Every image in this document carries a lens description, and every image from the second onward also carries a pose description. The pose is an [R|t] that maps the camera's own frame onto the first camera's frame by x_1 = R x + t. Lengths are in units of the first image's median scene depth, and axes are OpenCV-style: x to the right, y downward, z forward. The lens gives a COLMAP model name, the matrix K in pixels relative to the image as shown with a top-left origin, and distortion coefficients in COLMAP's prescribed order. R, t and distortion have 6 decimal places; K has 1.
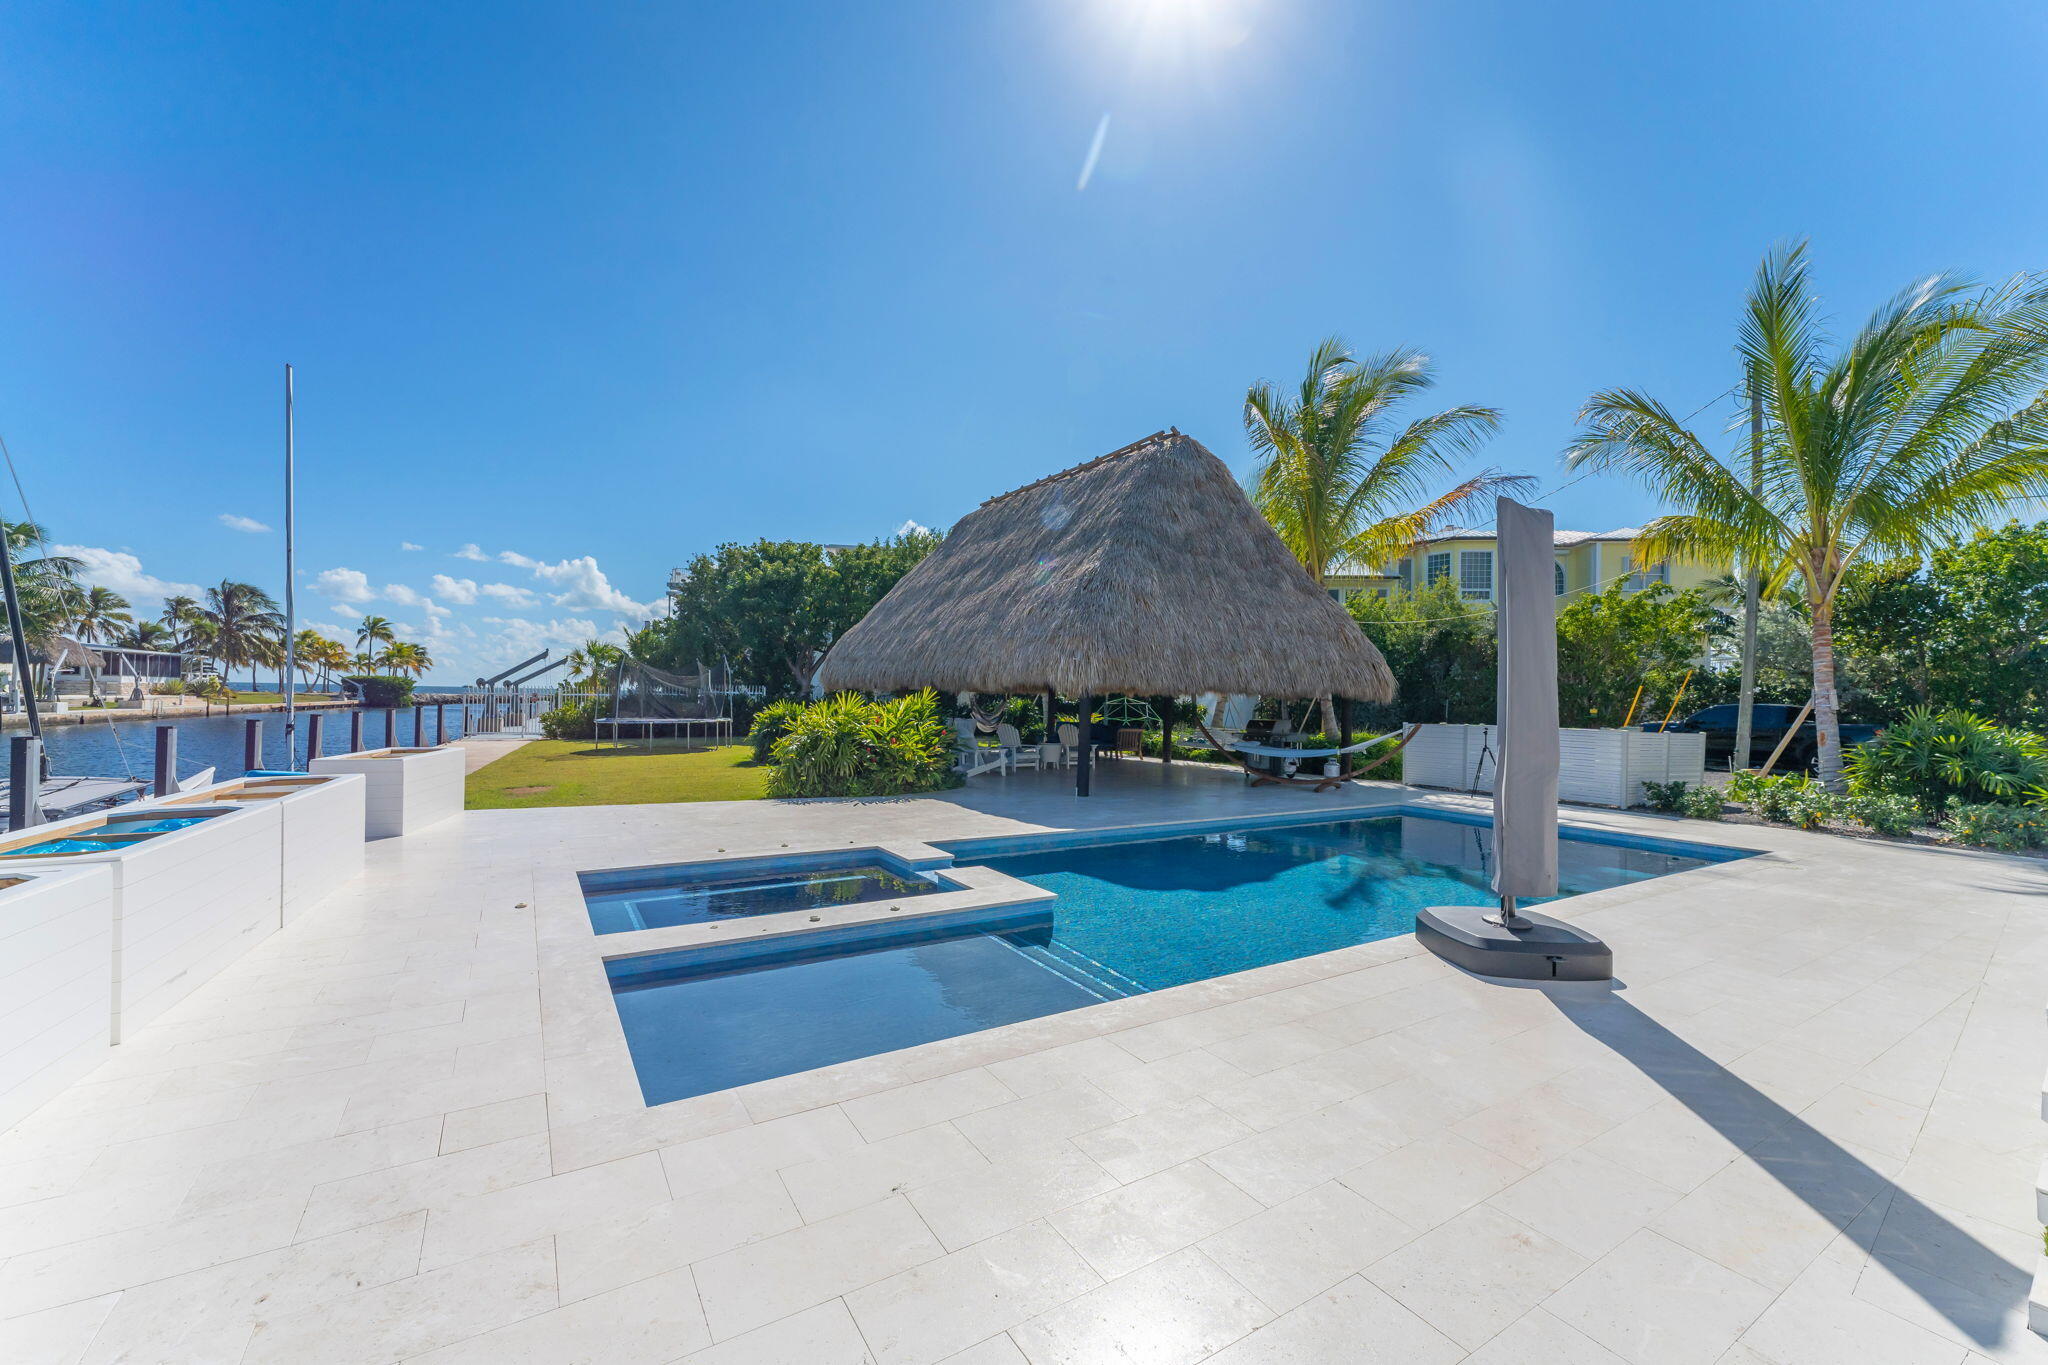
lens RADIAL K [[814.3, 0, 1024.0], [0, 814.3, 682.5], [0, 0, 1]] dist [0.001400, 0.000005]
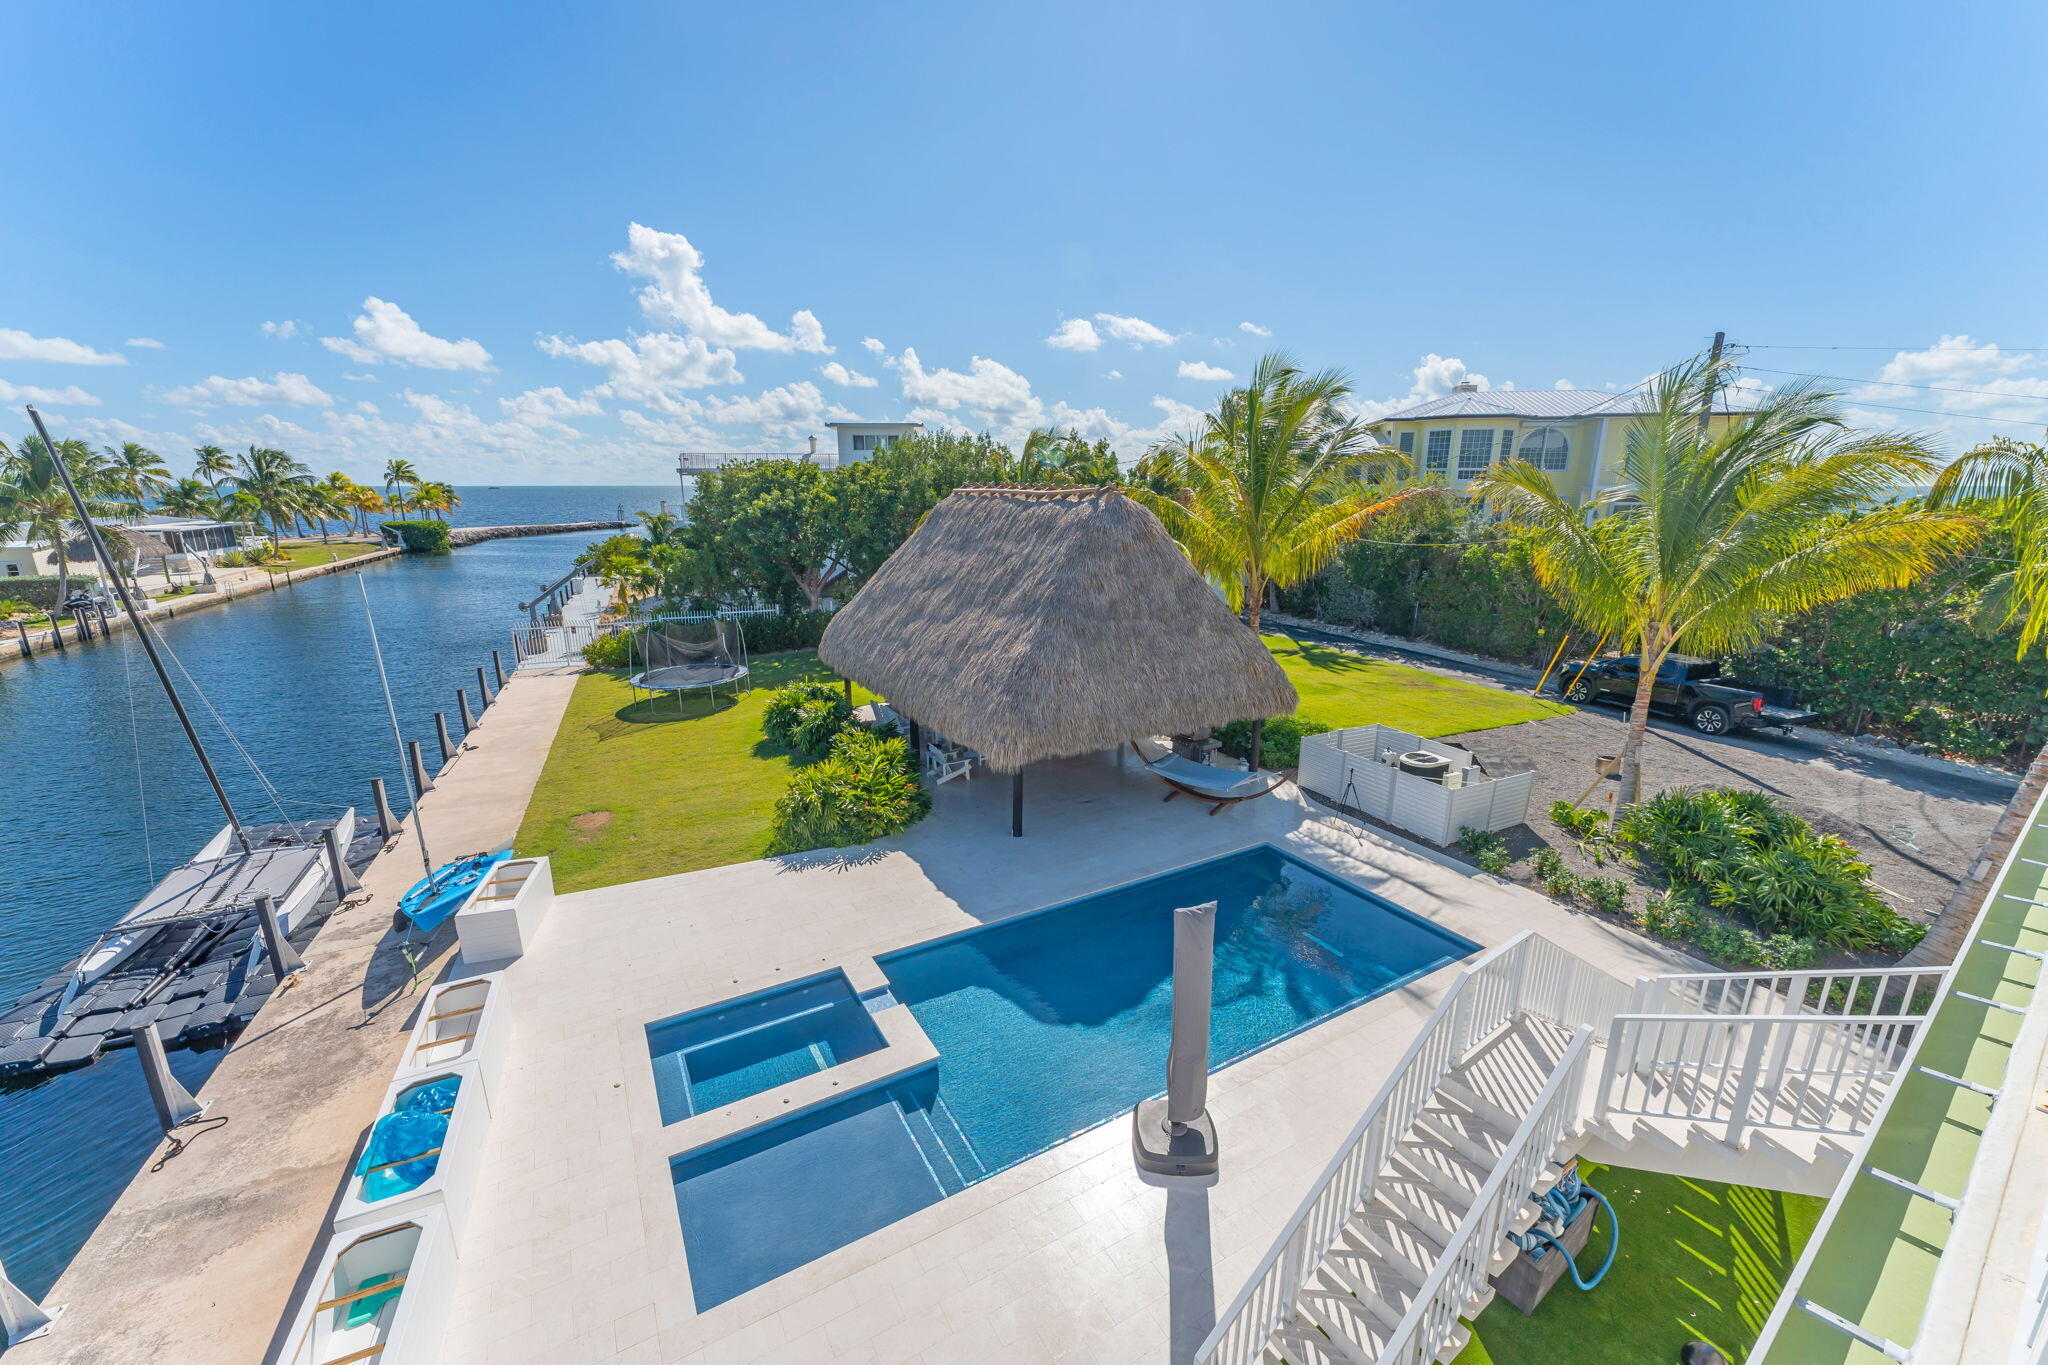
lens RADIAL K [[815.0, 0, 1022.9], [0, 815.0, 689.2], [0, 0, 1]] dist [0.001186, 0.000201]
pose [[0.999065, -0.013501, -0.041060, 0.111386], [0.023718, 0.965410, 0.259655, -0.339389], [0.036134, -0.260386, 0.964828, -0.143357]]
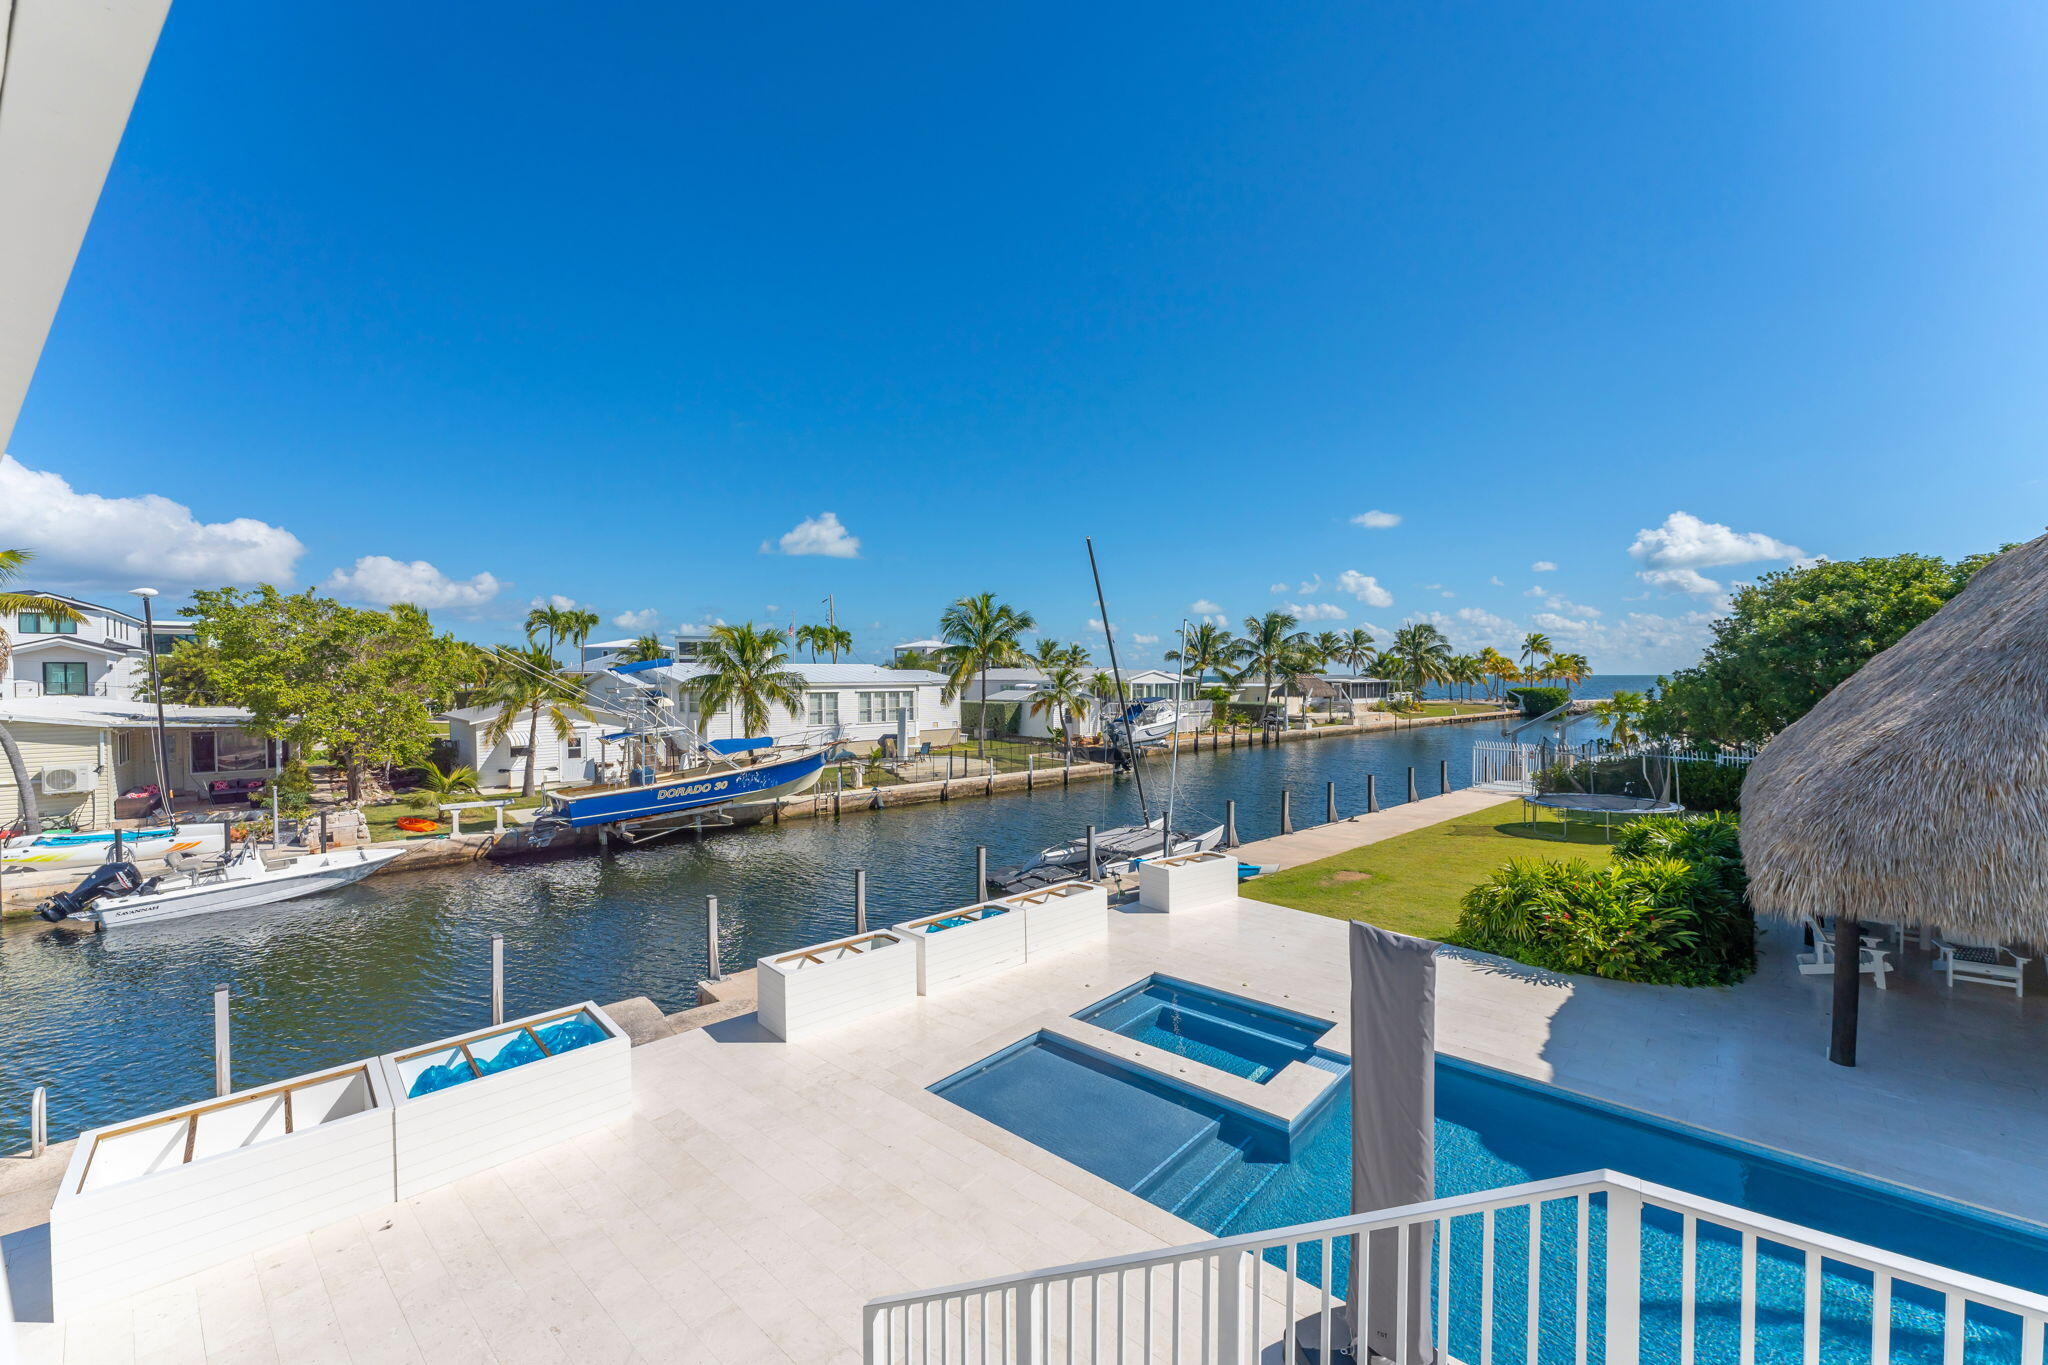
lens RADIAL K [[815.0, 0, 1022.9], [0, 815.0, 689.2], [0, 0, 1]] dist [0.001186, 0.000201]
pose [[0.286562, -0.005687, -0.958045, 0.447916], [0.025260, 0.999680, 0.001622, -0.165157], [0.957729, -0.024665, 0.286614, 0.100902]]
